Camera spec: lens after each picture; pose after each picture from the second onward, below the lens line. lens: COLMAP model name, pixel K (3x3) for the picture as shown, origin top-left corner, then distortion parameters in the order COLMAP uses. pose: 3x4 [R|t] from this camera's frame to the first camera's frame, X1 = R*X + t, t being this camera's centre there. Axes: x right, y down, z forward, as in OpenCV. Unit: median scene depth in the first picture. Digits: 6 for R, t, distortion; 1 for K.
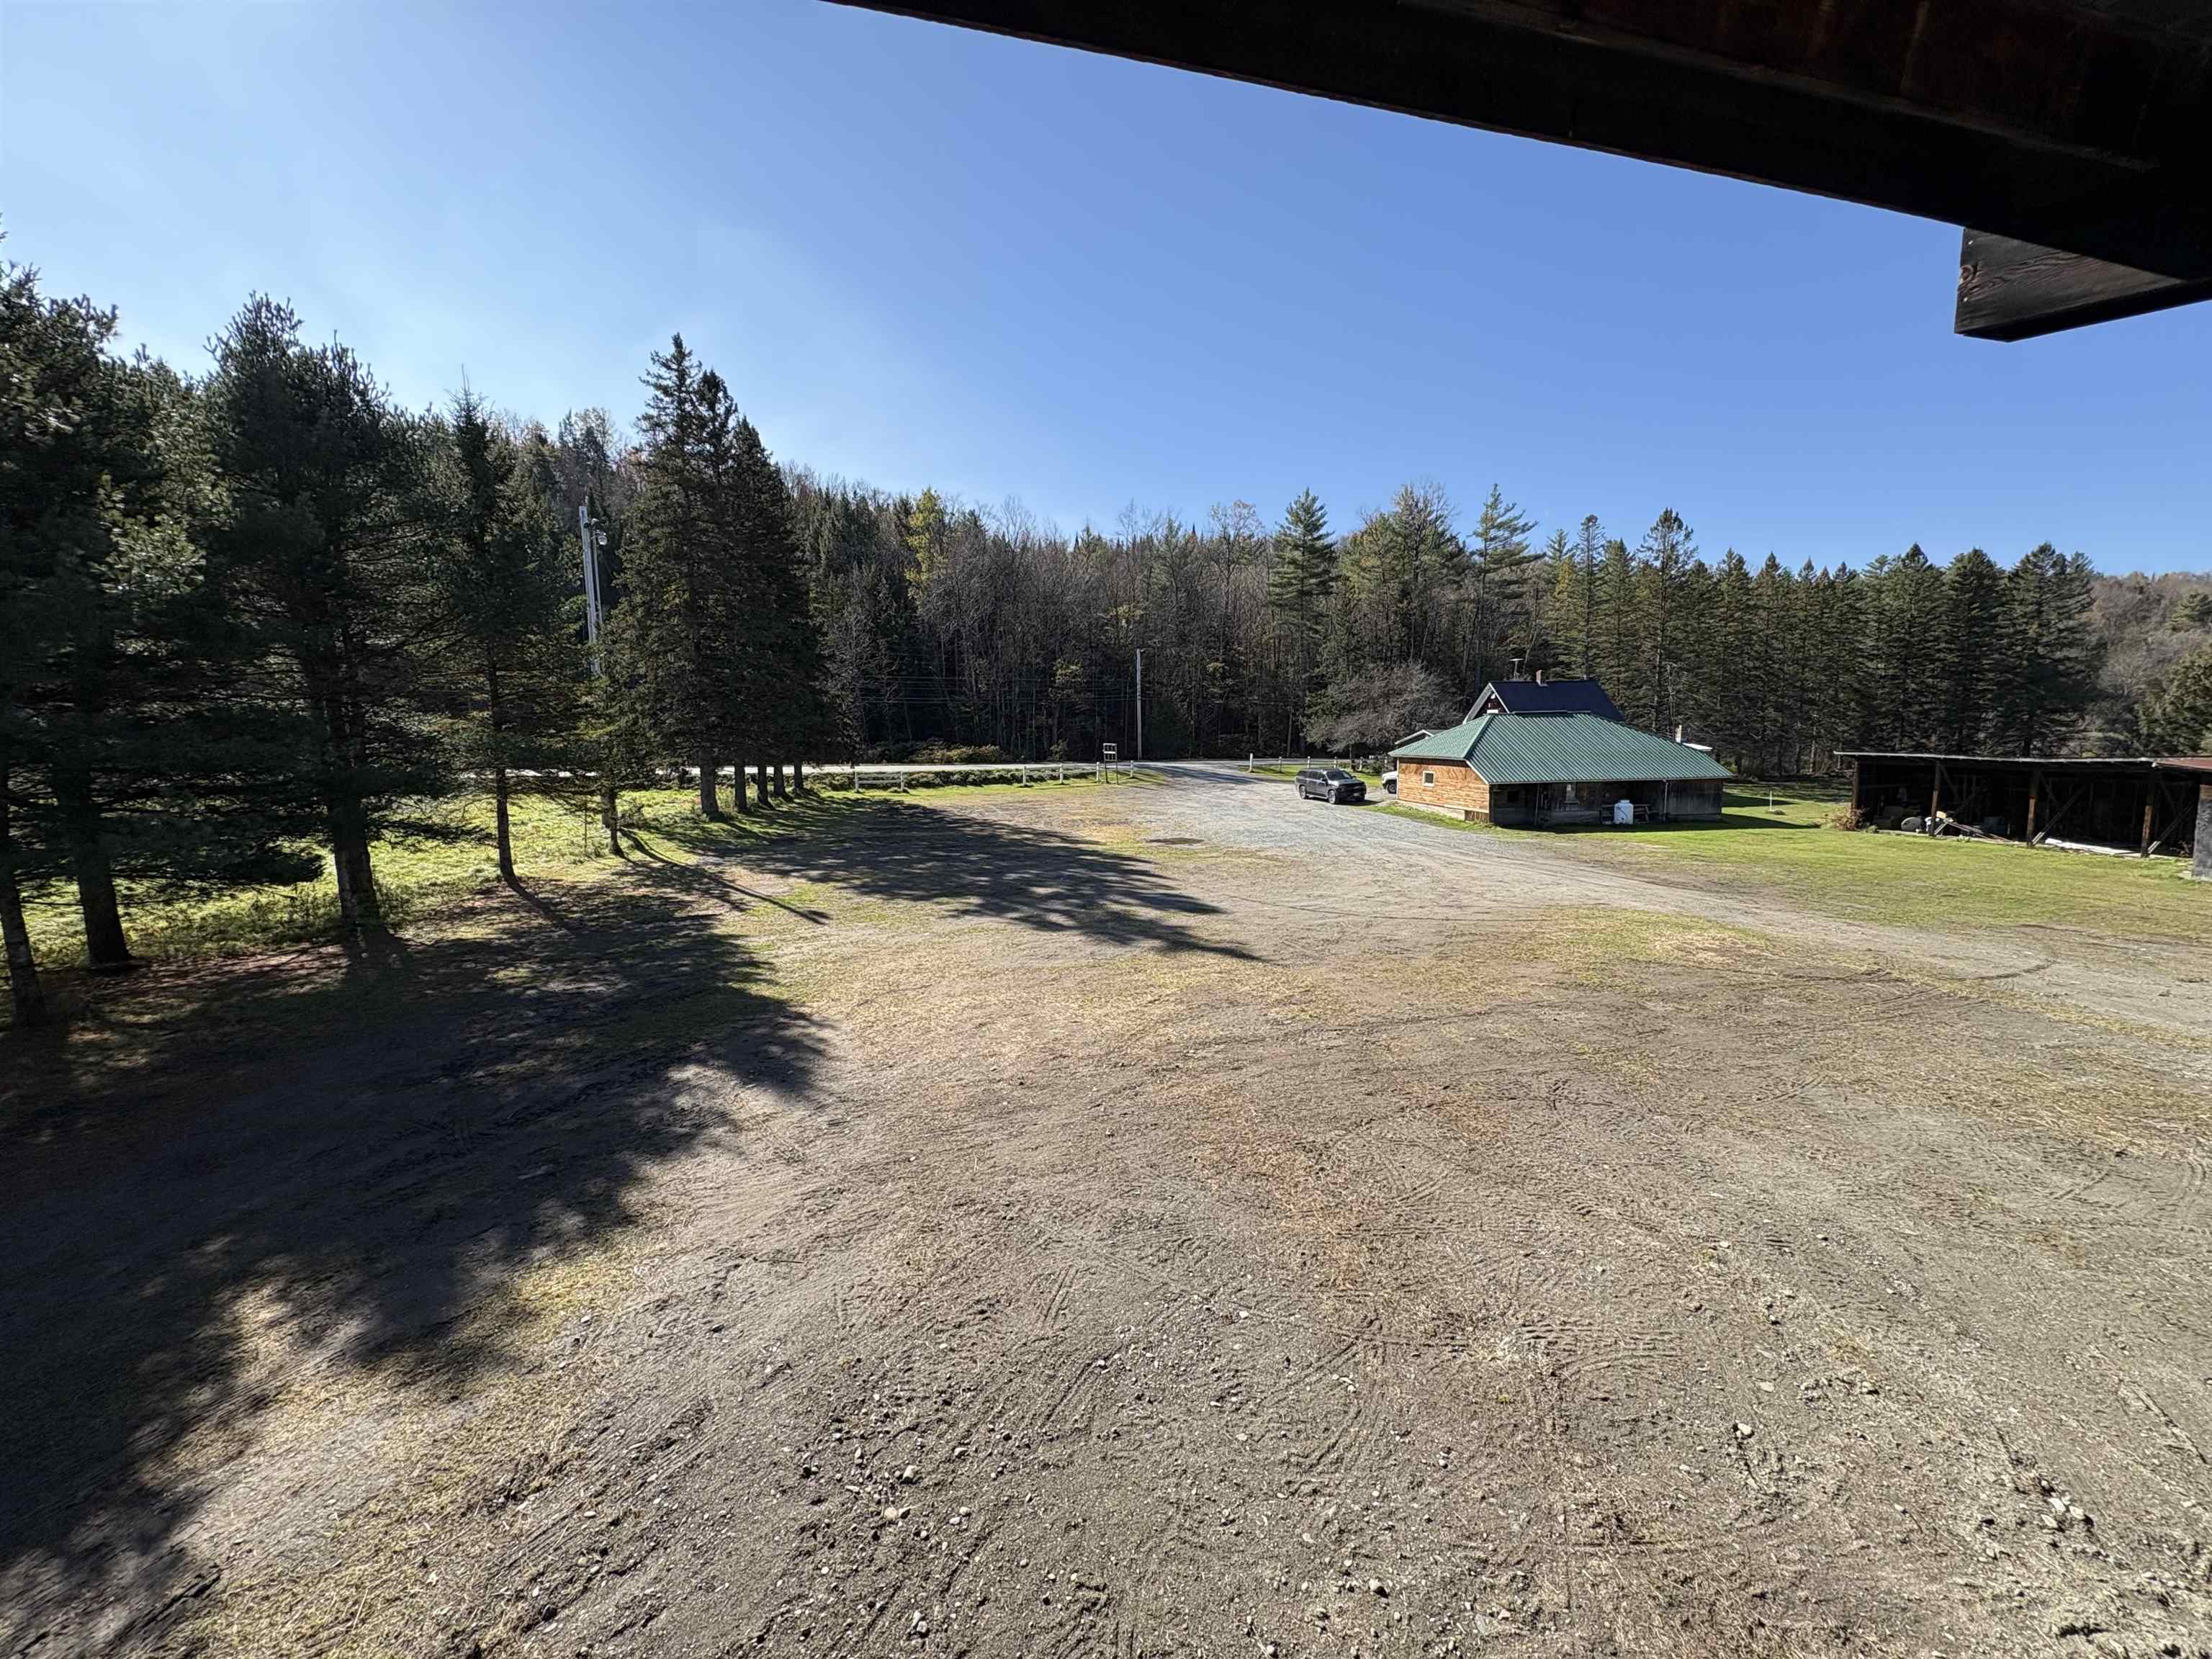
lens RADIAL K [[876.2, 0, 1104.4], [0, 876.2, 827.4], [0, 0, 1]] dist [-0.002818, 0.000682]
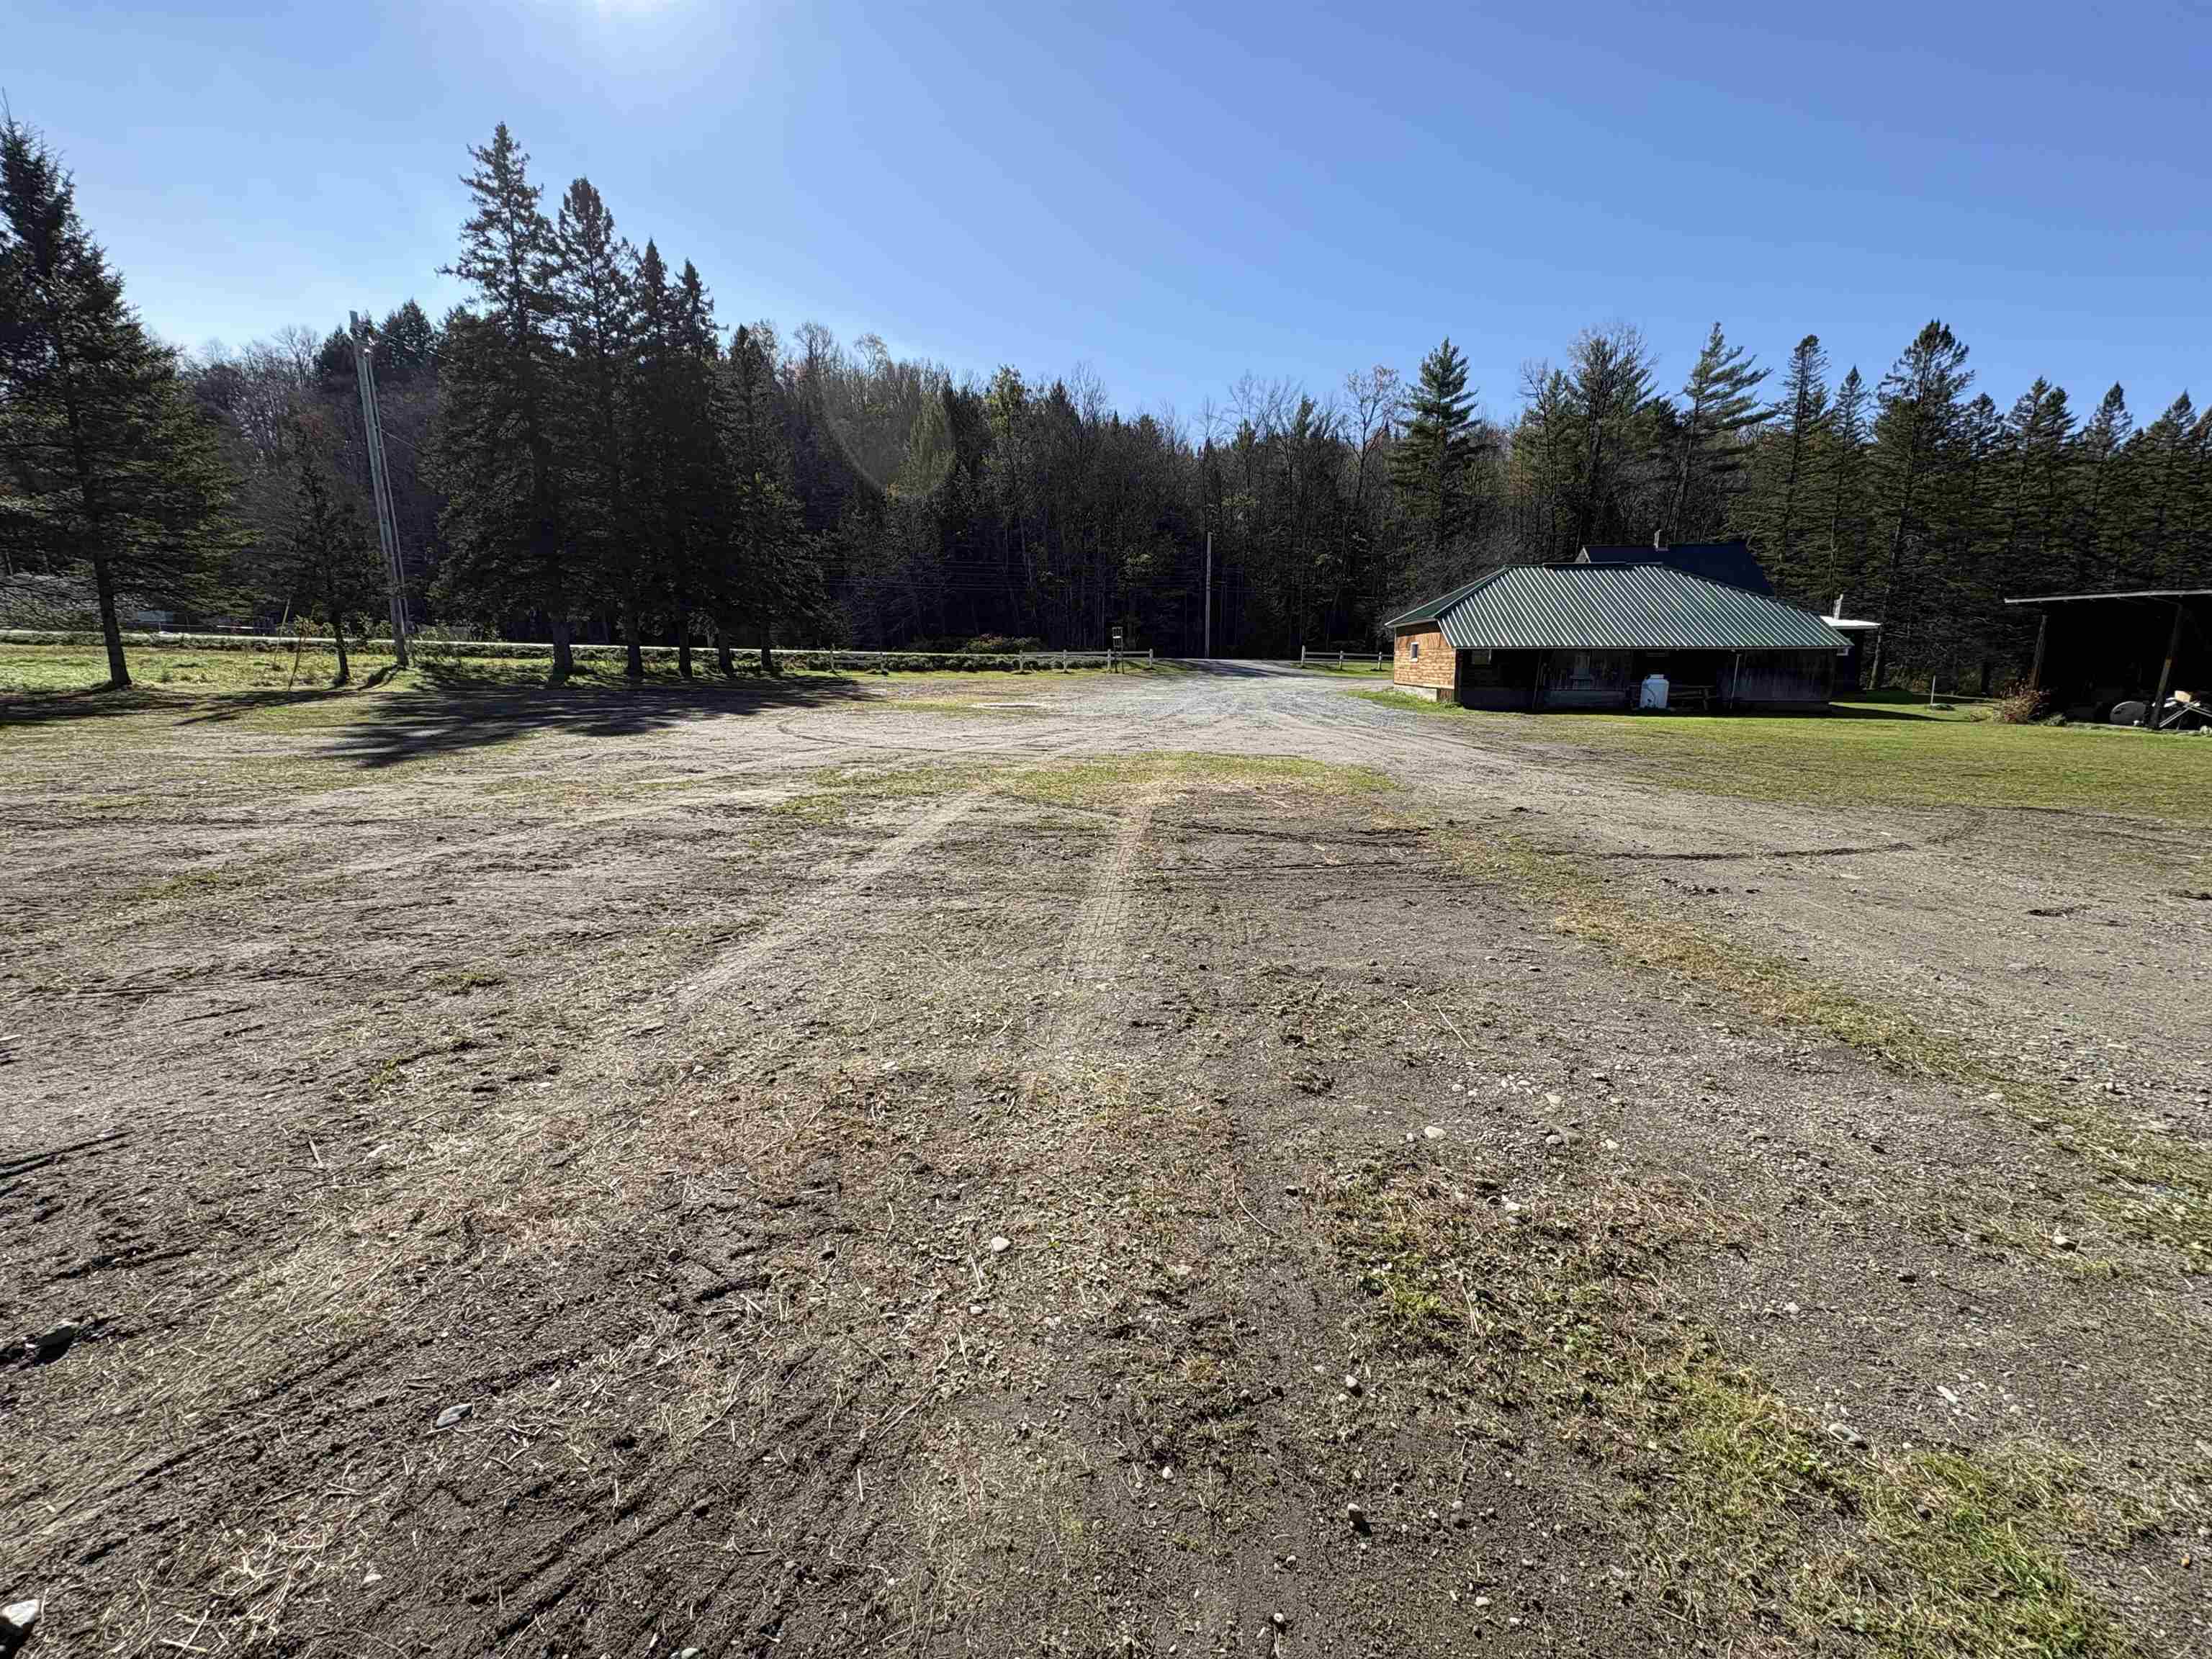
lens RADIAL K [[876.2, 0, 1108.0], [0, 876.2, 833.0], [0, 0, 1]] dist [-0.002818, 0.000682]
pose [[0.971789, 0.059844, -0.228134, 0.210141], [-0.040687, 0.995309, 0.087773, 0.033758], [0.232317, -0.076015, 0.969665, 0.124148]]
